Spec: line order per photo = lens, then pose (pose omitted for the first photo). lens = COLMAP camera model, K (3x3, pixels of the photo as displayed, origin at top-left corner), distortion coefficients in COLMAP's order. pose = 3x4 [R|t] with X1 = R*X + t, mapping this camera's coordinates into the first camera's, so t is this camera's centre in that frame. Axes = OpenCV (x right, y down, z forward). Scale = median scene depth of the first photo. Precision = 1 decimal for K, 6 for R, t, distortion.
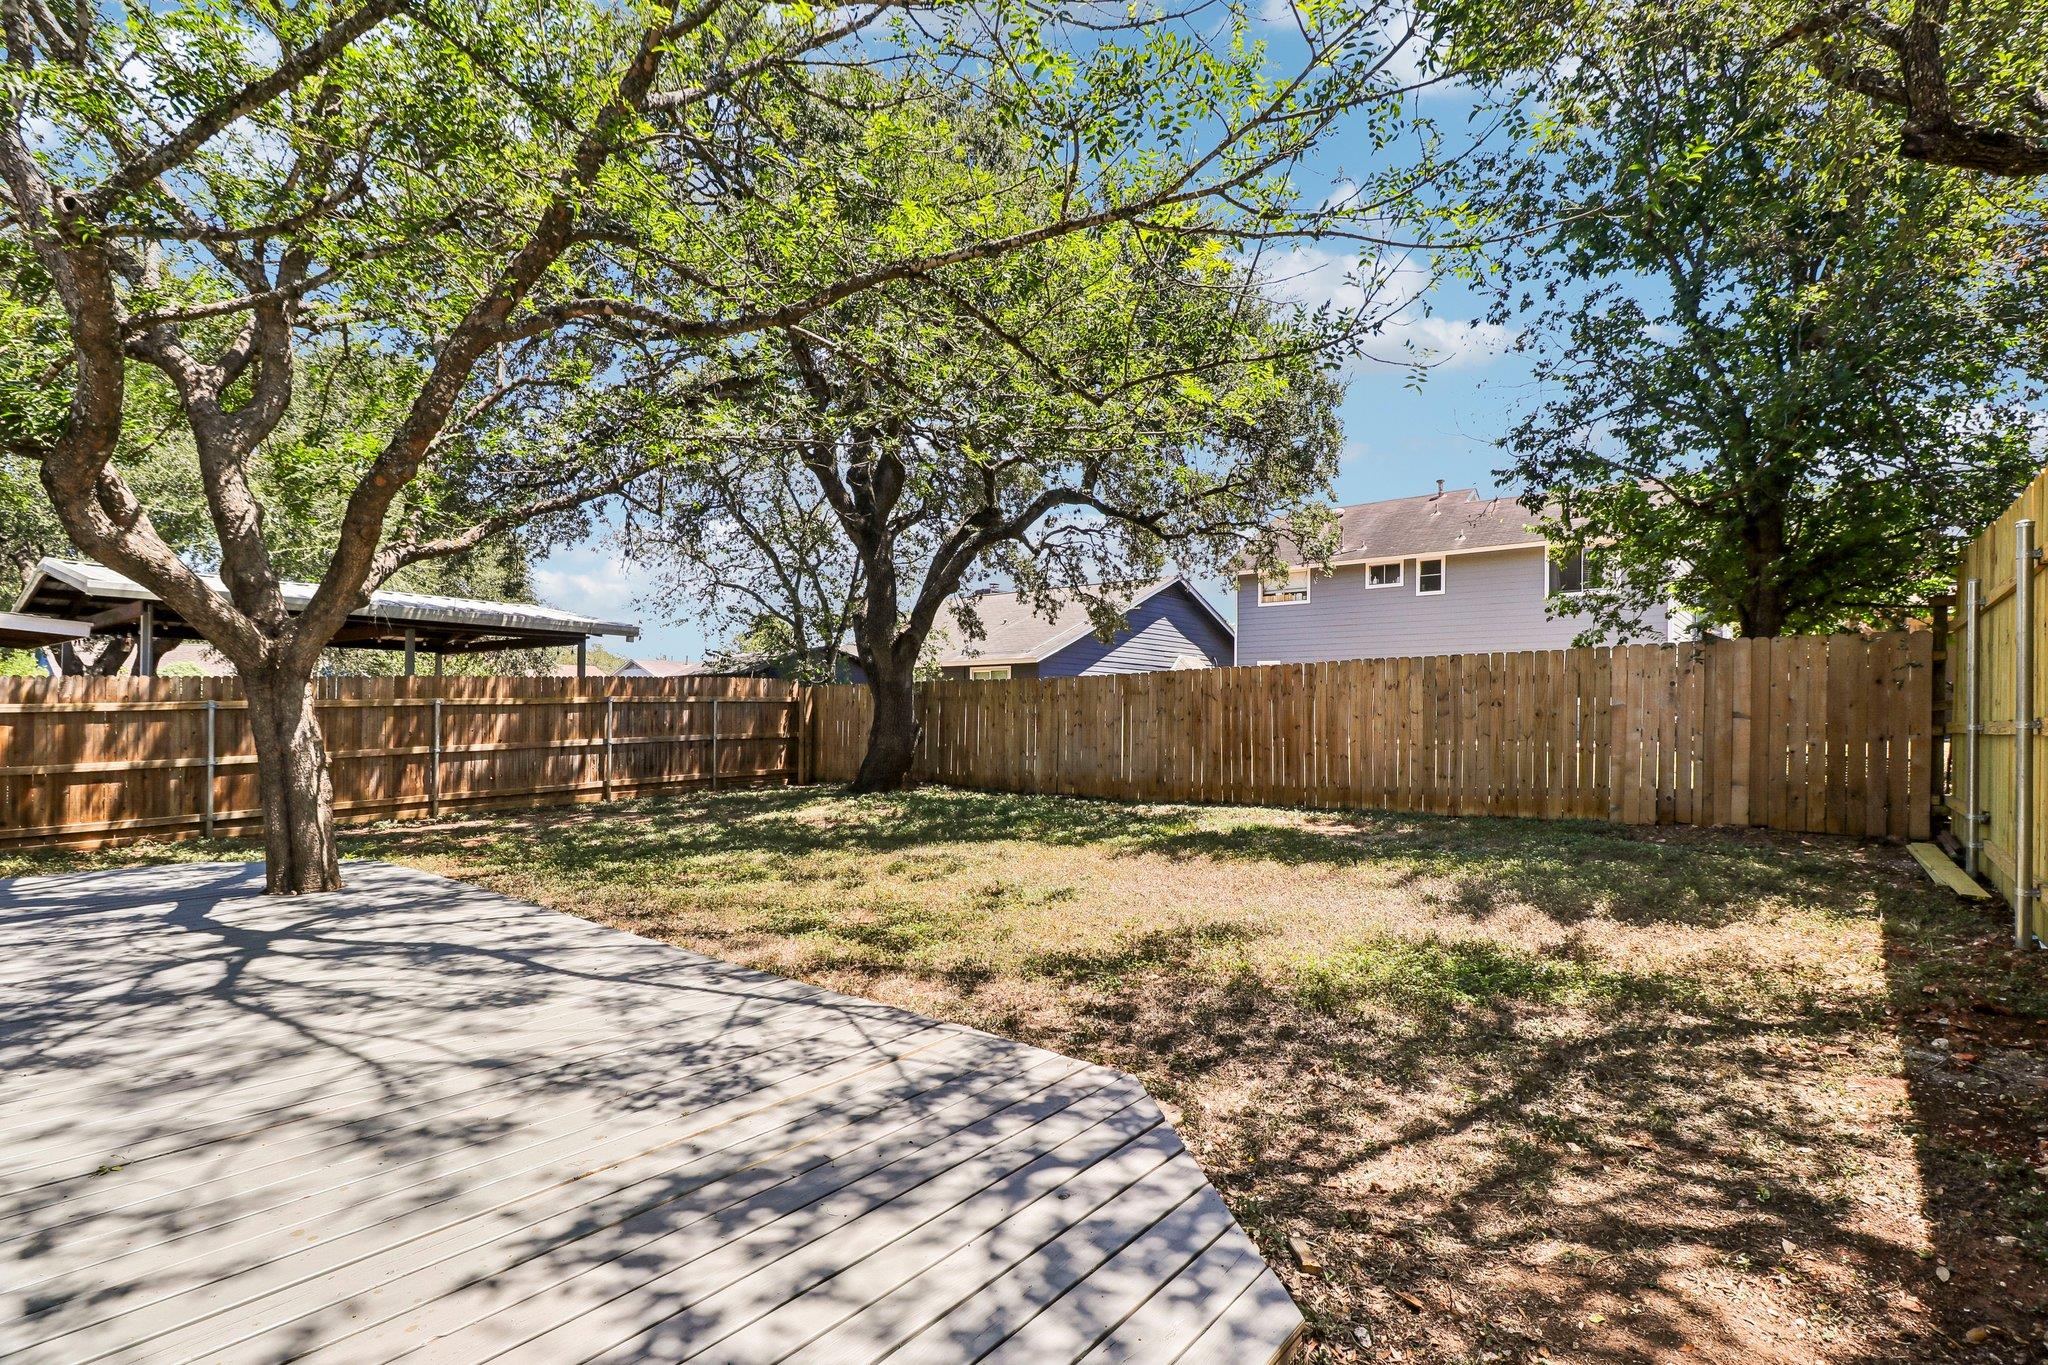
lens RADIAL K [[953.6, 0, 1042.0], [0, 953.6, 699.1], [0, 0, 1]] dist [0.001933, 0.000007]
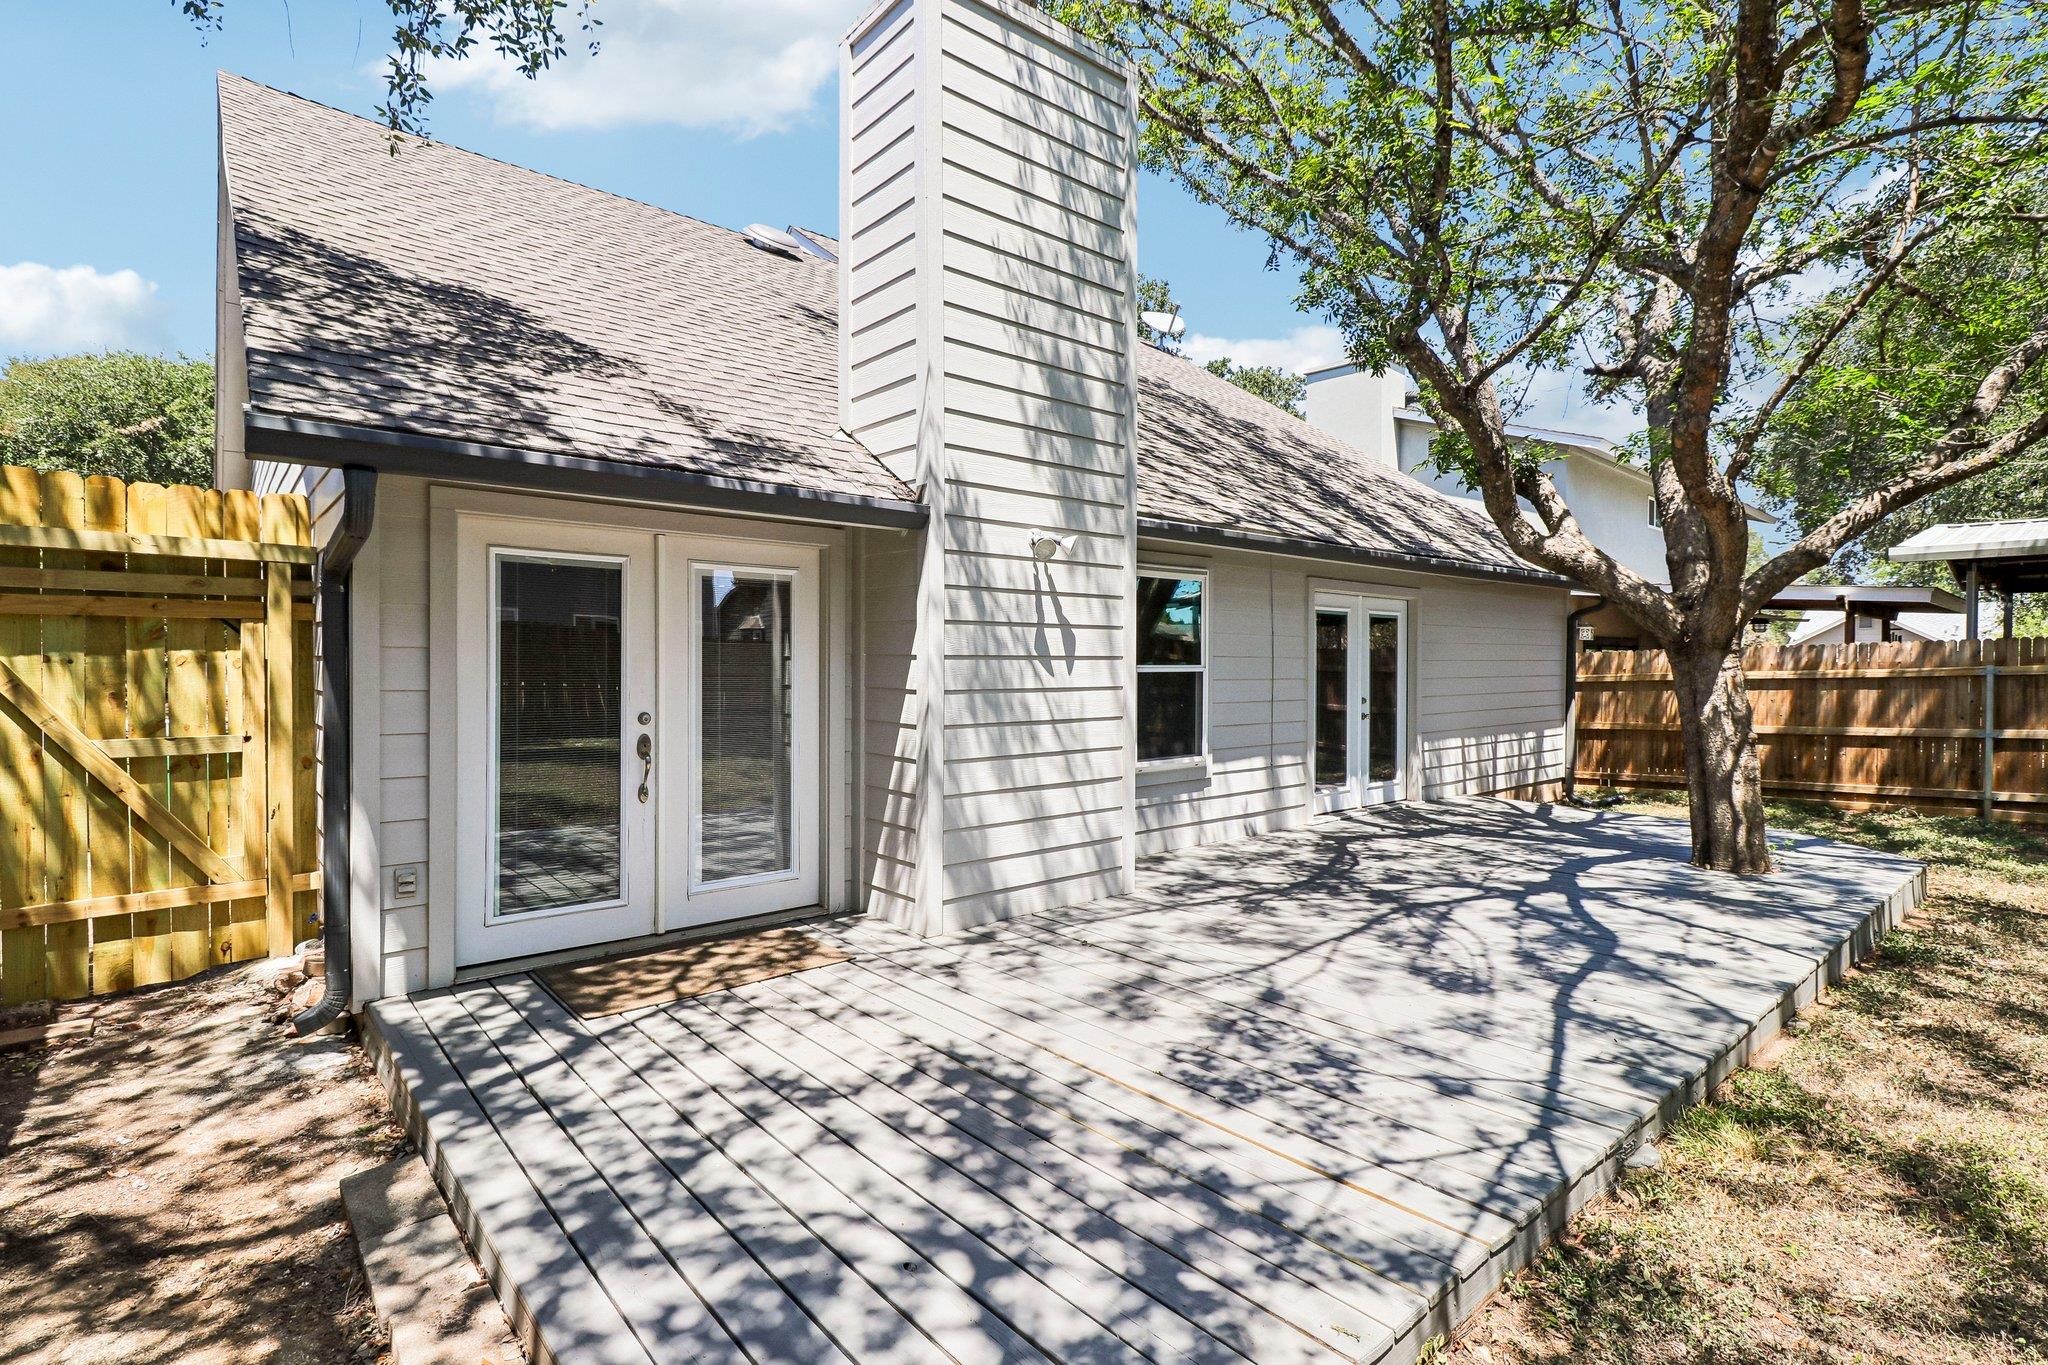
lens RADIAL K [[953.6, 0, 1007.6], [0, 953.6, 676.4], [0, 0, 1]] dist [0.001933, 0.000007]
pose [[-0.183109, 0.004340, -0.983083, 0.635511], [0.015067, 0.999885, 0.001607, -0.013728], [0.982977, -0.014518, -0.183153, 0.930361]]
